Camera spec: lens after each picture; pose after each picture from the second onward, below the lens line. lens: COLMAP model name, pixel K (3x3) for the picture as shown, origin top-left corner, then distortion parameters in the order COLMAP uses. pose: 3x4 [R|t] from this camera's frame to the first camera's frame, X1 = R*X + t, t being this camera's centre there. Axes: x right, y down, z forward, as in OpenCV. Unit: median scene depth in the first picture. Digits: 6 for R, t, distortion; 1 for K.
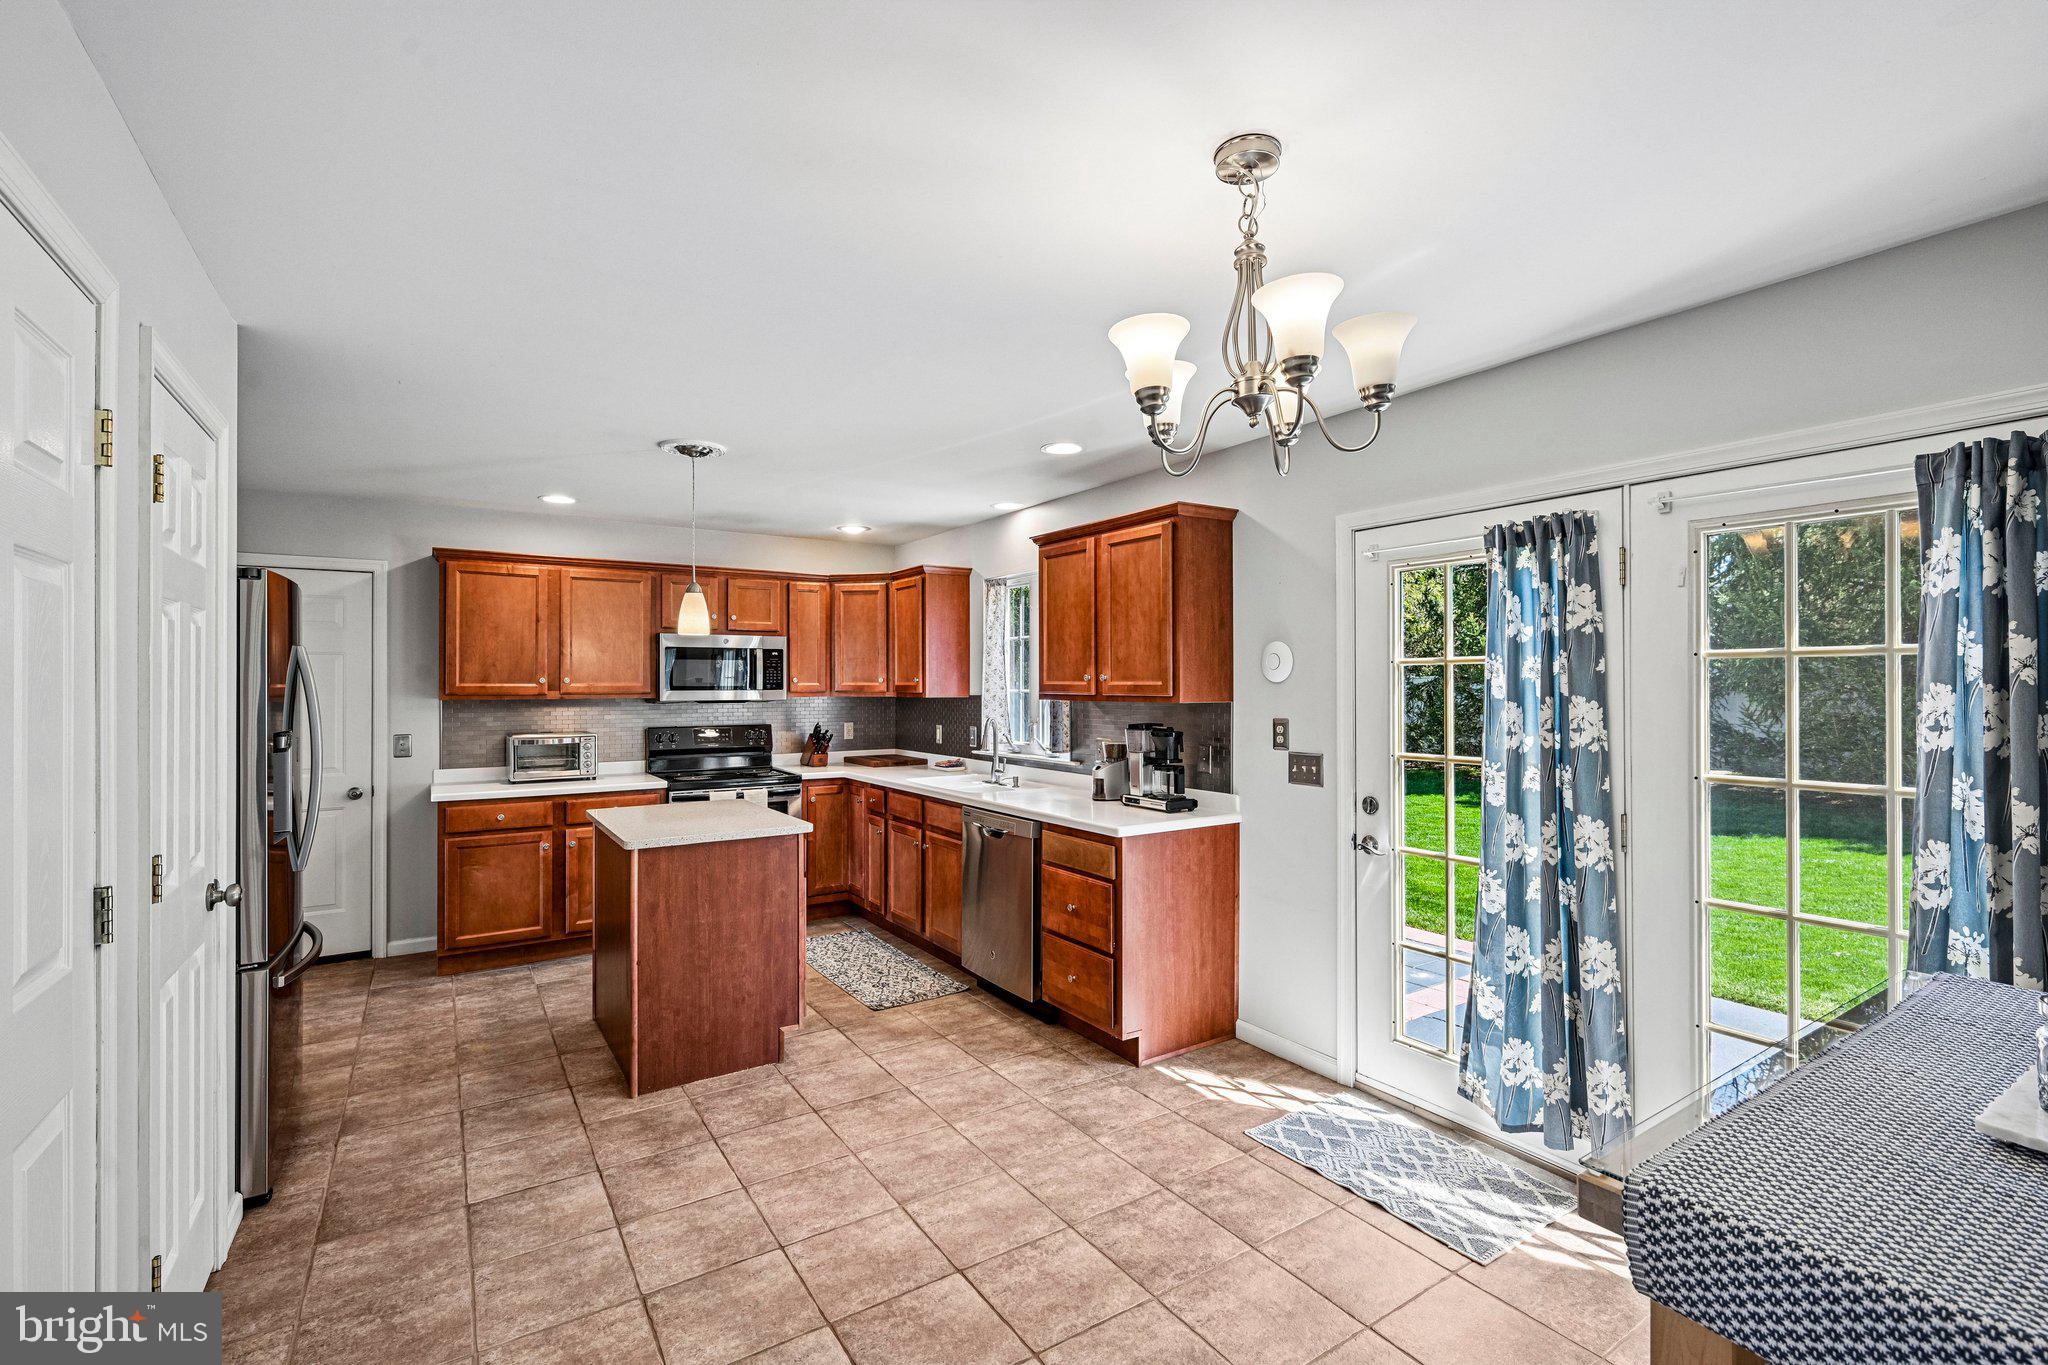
lens RADIAL K [[902.7, 0, 1026.1], [0, 902.7, 679.7], [0, 0, 1]] dist [-0.000084, 0.000774]
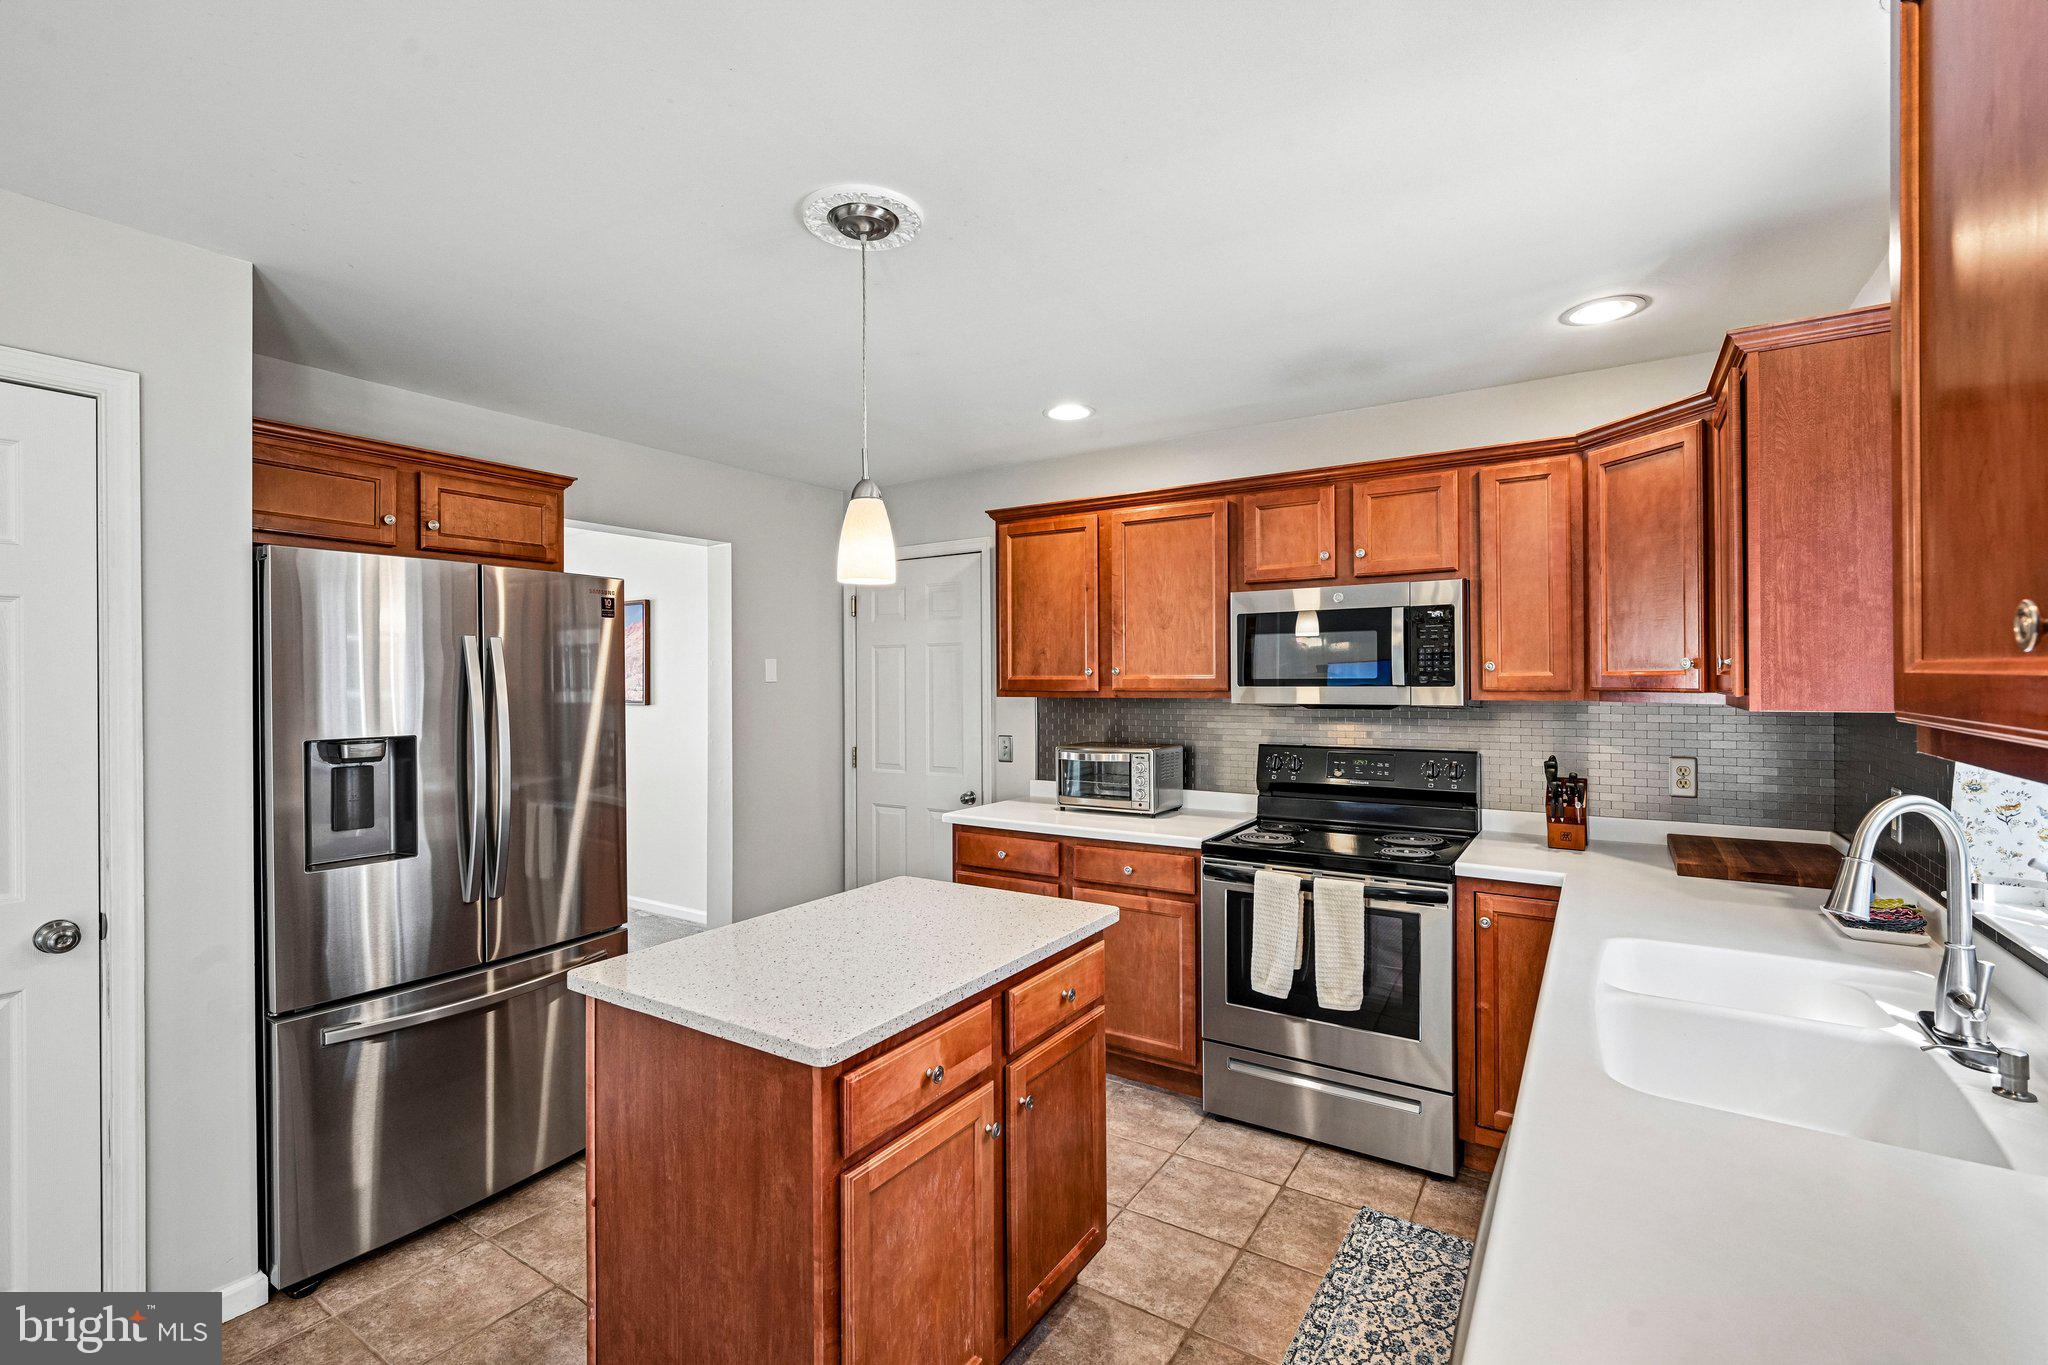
lens RADIAL K [[902.7, 0, 1026.6], [0, 902.7, 678.0], [0, 0, 1]] dist [-0.000084, 0.000774]
pose [[0.405247, -0.000807, -0.914207, 0.132872], [0.010418, 0.999939, 0.003736, 0.003518], [0.914148, -0.011038, 0.405230, 0.844816]]
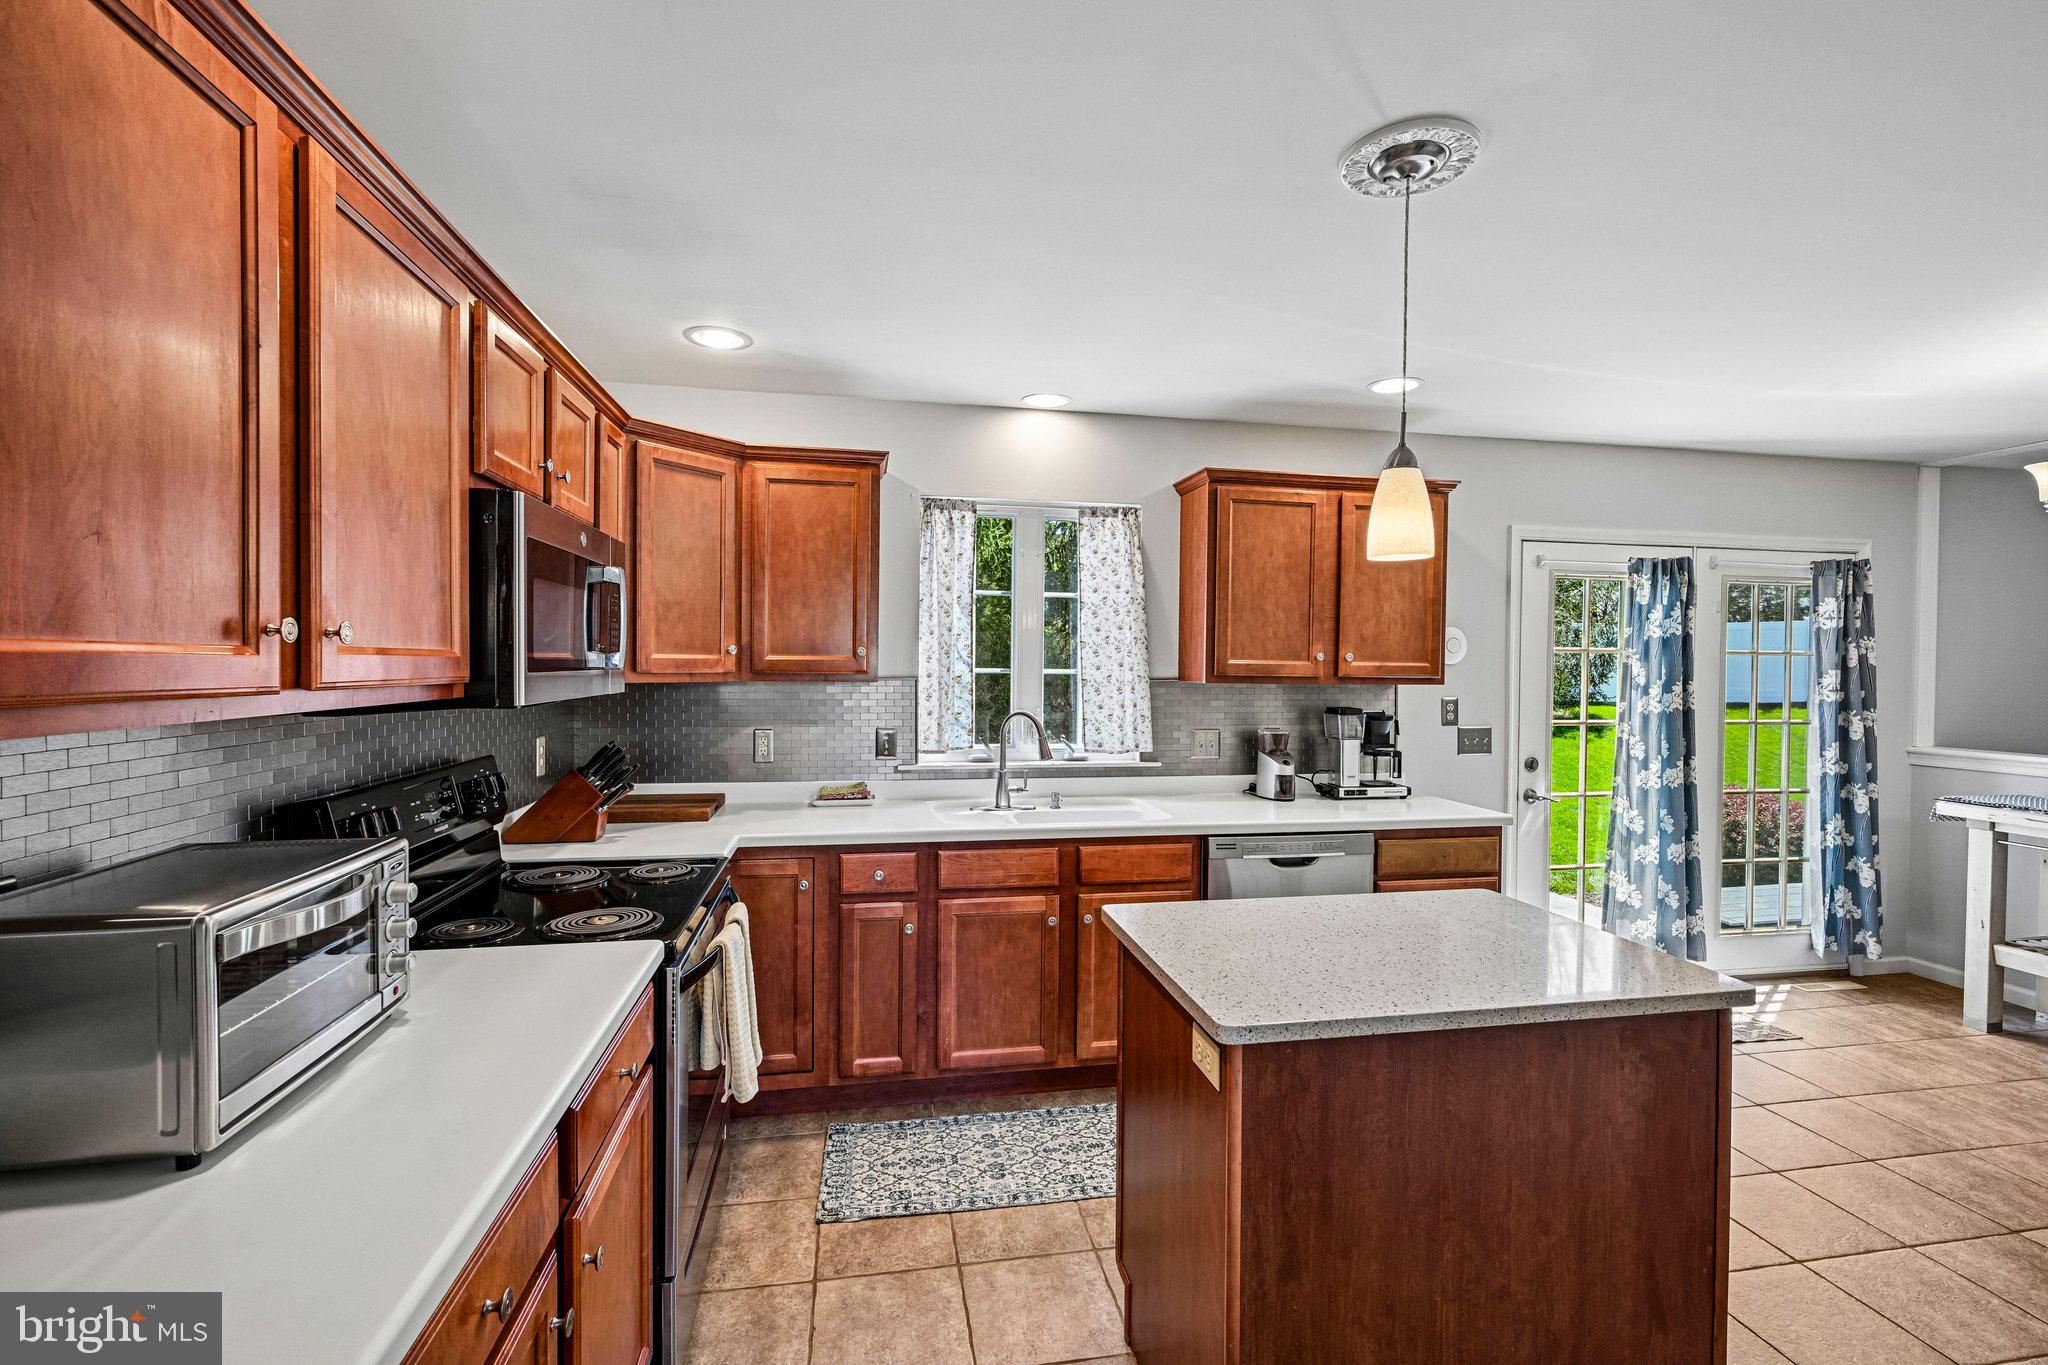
lens RADIAL K [[902.7, 0, 1028.3], [0, 902.7, 680.8], [0, 0, 1]] dist [-0.000084, 0.000774]
pose [[0.386025, -0.012397, 0.922405, -0.851735], [-0.014730, 0.999699, 0.019600, 0.008061], [-0.922371, -0.021153, 0.385726, 0.962299]]
